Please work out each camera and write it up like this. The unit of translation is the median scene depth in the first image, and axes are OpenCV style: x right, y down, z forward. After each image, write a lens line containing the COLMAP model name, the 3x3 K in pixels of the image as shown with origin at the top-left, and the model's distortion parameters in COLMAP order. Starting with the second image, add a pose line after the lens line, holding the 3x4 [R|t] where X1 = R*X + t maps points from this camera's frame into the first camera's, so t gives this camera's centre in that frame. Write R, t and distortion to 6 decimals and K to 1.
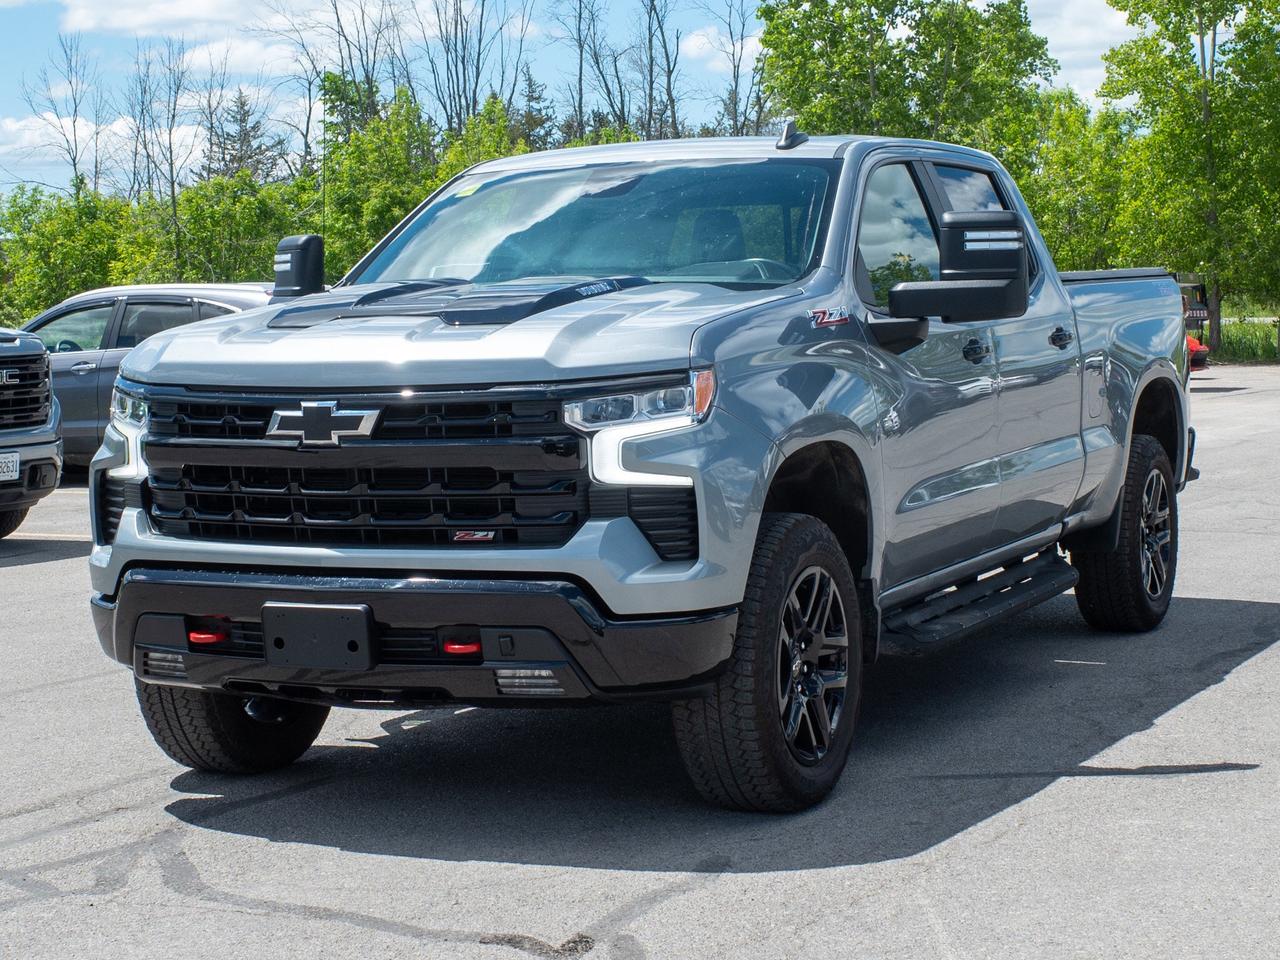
lens RADIAL K [[2609.3, 0, 585.5], [0, 2609.3, 479.4], [0, 0, 1]] dist [-0.045007, 0.020978]
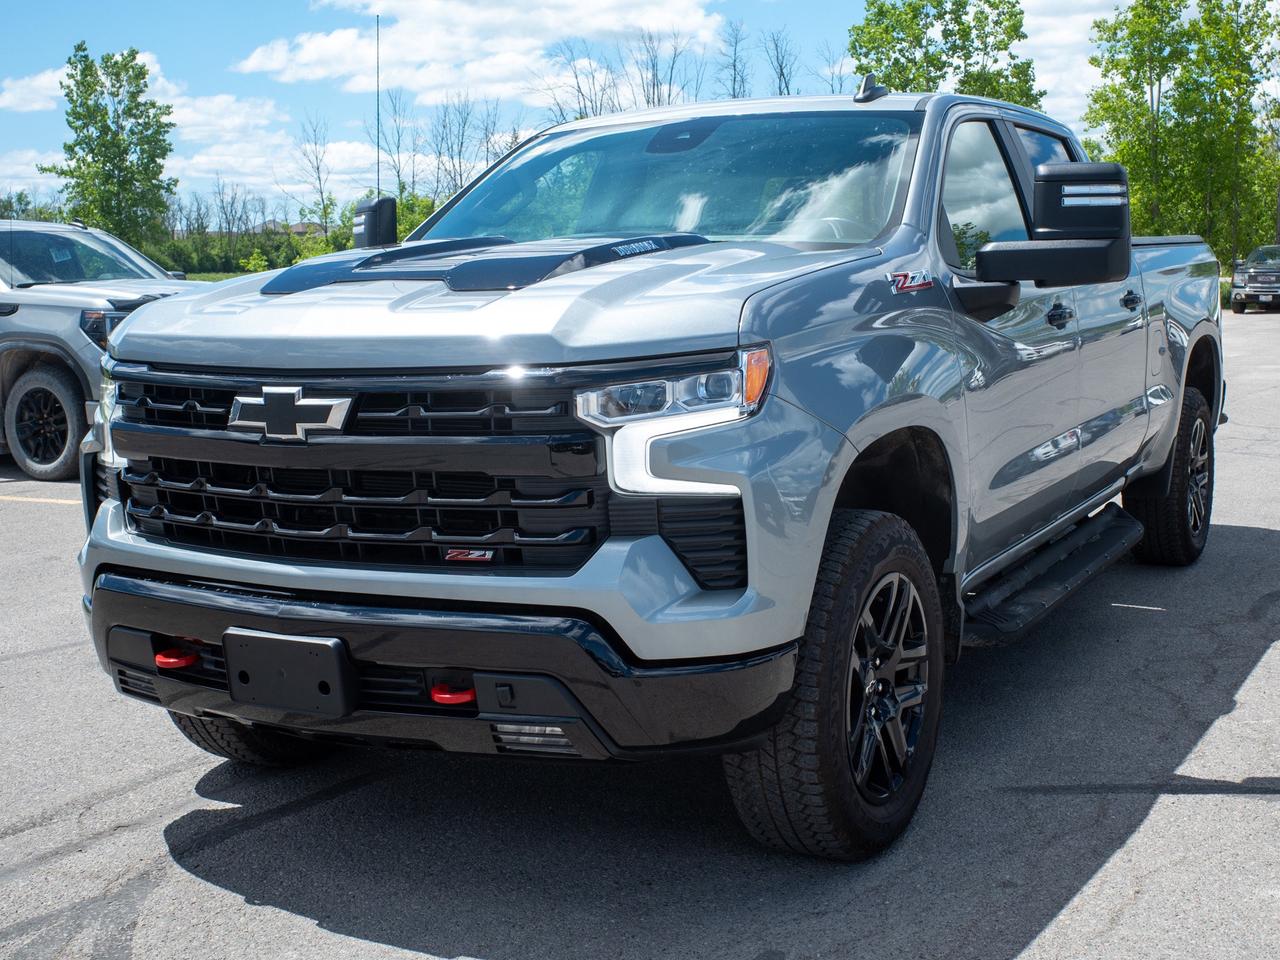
lens RADIAL K [[1610.5, 0, 703.2], [0, 1610.5, 478.4], [0, 0, 1]] dist [-0.037558, 0.015661]
pose [[0.999702, 0.004005, -0.024089, 0.039226], [-0.002484, 0.998020, 0.062840, -0.031715], [0.024293, -0.062762, 0.997733, 0.483168]]
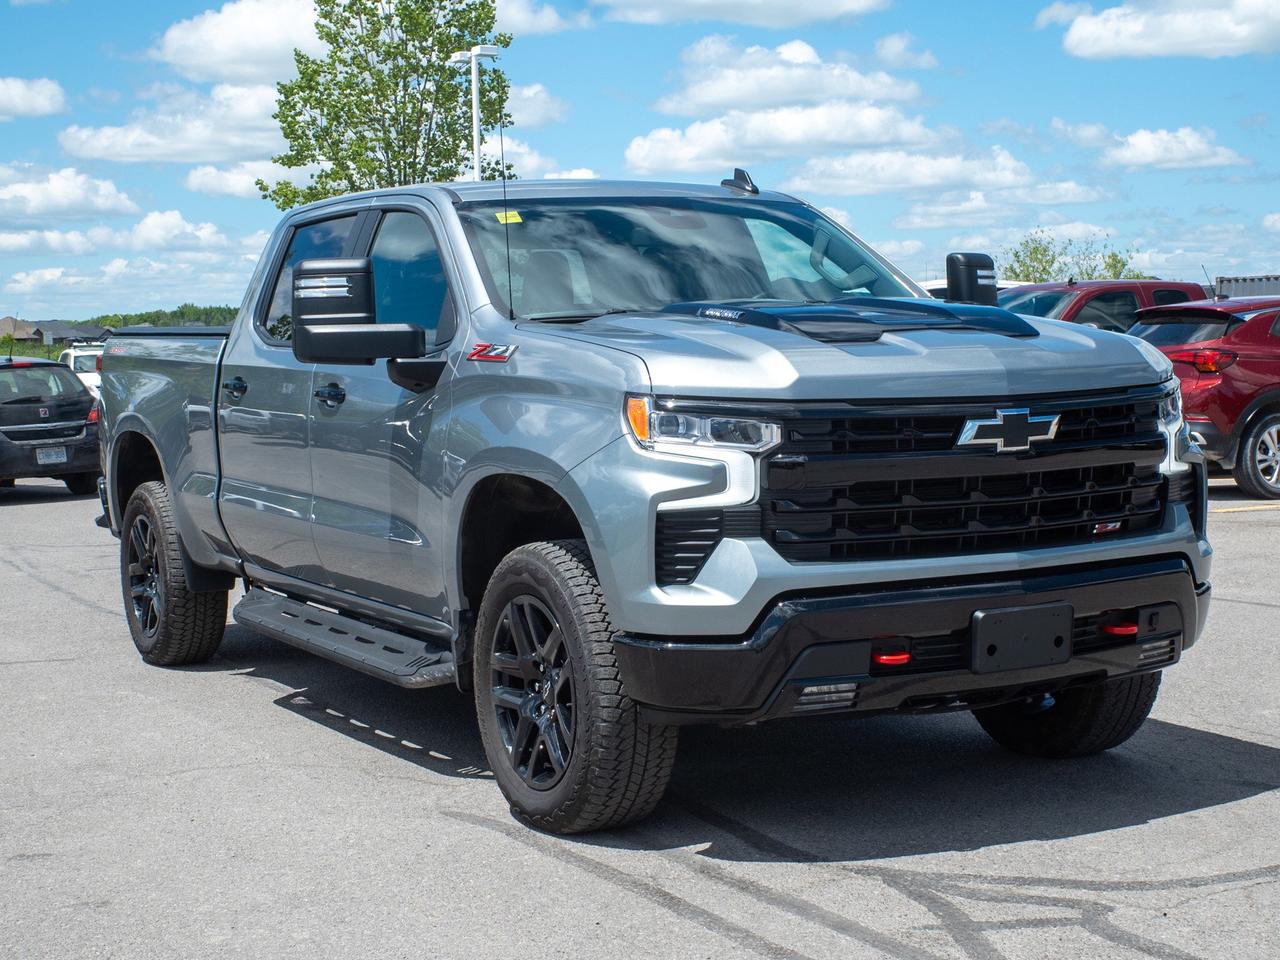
lens RADIAL K [[2169.2, 0, 699.5], [0, 2169.2, 481.9], [0, 0, 1]] dist [-0.065396, -0.104863]
pose [[0.555886, -0.050049, 0.829751, -0.844261], [0.072775, 0.997283, 0.011399, -0.019111], [-0.828067, 0.054048, 0.558018, 0.603671]]
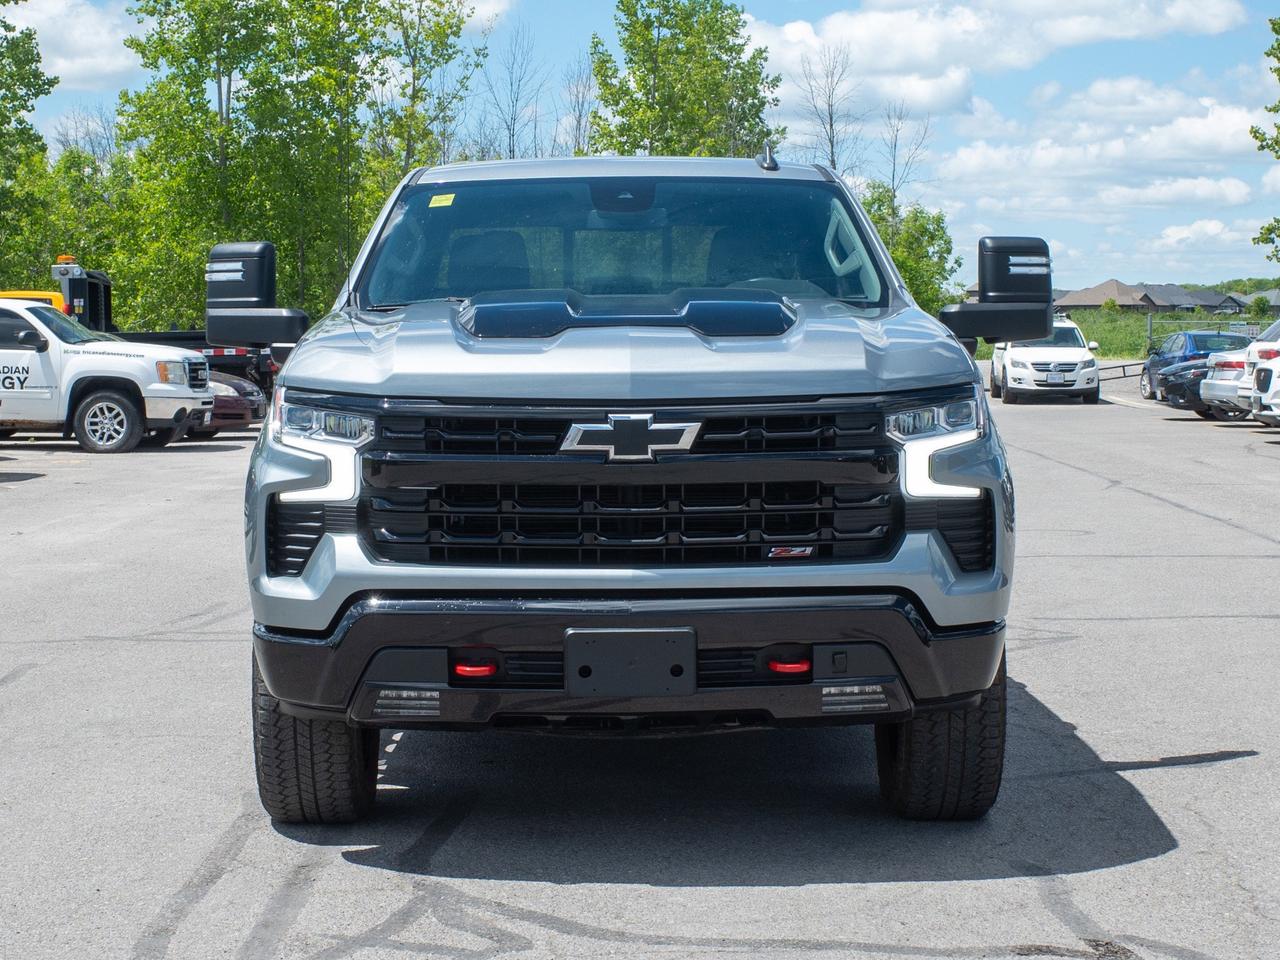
lens RADIAL K [[2609.3, 0, 585.5], [0, 2609.3, 479.4], [0, 0, 1]] dist [-0.045007, 0.020978]
pose [[0.899673, -0.010103, 0.436447, -0.510362], [0.017654, 0.999756, -0.013249, 0.005858], [-0.436206, 0.019625, 0.899633, 0.148514]]
